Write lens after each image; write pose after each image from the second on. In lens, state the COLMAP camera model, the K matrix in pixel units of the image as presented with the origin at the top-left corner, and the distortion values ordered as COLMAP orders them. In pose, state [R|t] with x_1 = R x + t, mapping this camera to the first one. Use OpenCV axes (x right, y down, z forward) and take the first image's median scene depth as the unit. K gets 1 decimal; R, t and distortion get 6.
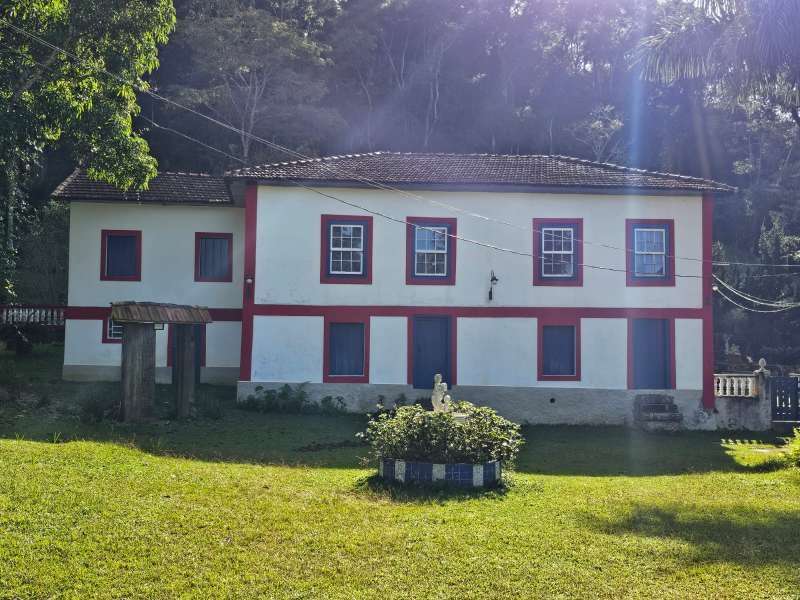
lens RADIAL K [[596.0, 0, 400.1], [0, 596.0, 297.4], [0, 0, 1]] dist [0.000816, -0.000035]
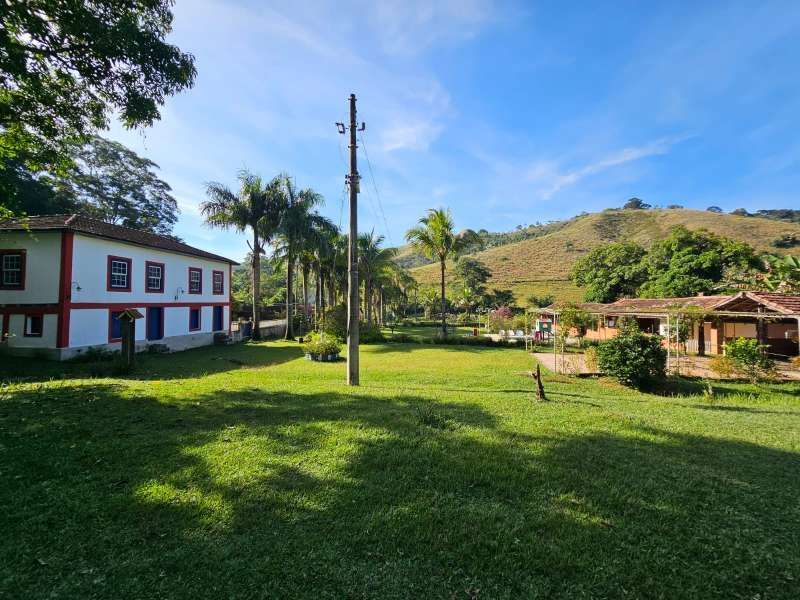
lens RADIAL K [[326.1, 0, 399.2], [0, 326.1, 296.0], [0, 0, 1]] dist [0.000226, 0.000046]
pose [[0.141088, 0.007094, 0.989972, -1.017177], [-0.009837, 0.999935, -0.005763, -0.011439], [-0.989948, -0.008926, 0.141149, -0.070200]]
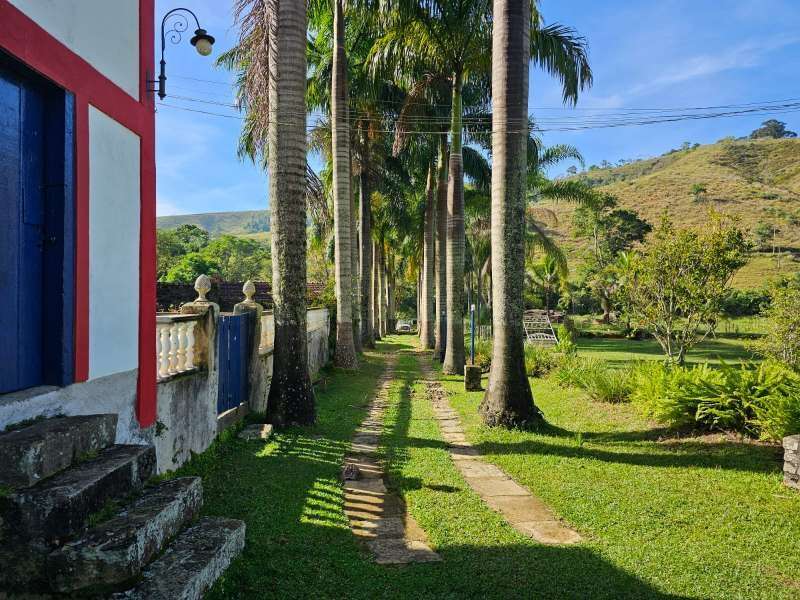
lens RADIAL K [[596.0, 0, 400.1], [0, 596.0, 297.4], [0, 0, 1]] dist [0.000816, -0.000035]
pose [[0.129873, -0.023510, 0.991252, 0.230638], [-0.014791, 0.999562, 0.025645, 0.111336], [-0.991420, -0.017992, 0.129468, 0.857212]]
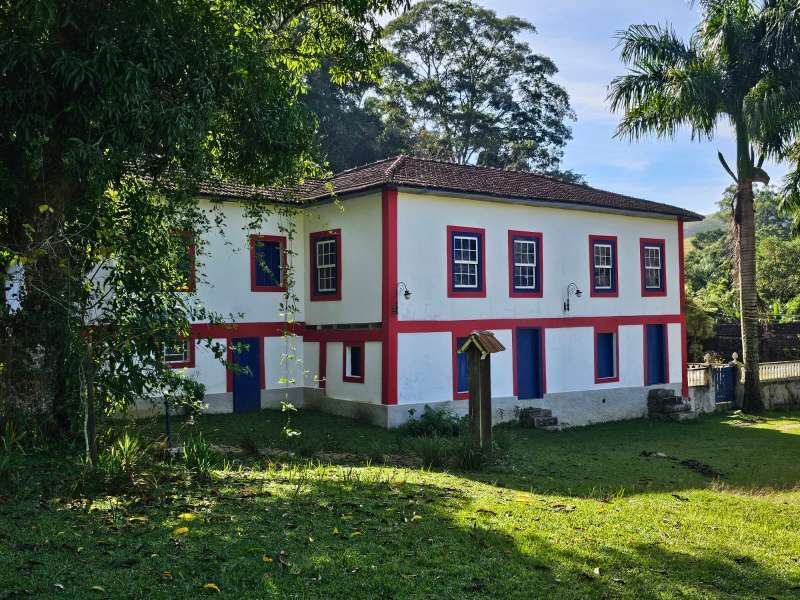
lens RADIAL K [[836.5, 0, 400.7], [0, 836.5, 308.8], [0, 0, 1]] dist [0.102545, -0.187543]
pose [[0.812391, -0.020269, 0.582760, -0.966942], [0.022814, 0.999735, 0.002968, -0.010524], [-0.582666, 0.010884, 0.812639, -0.050150]]
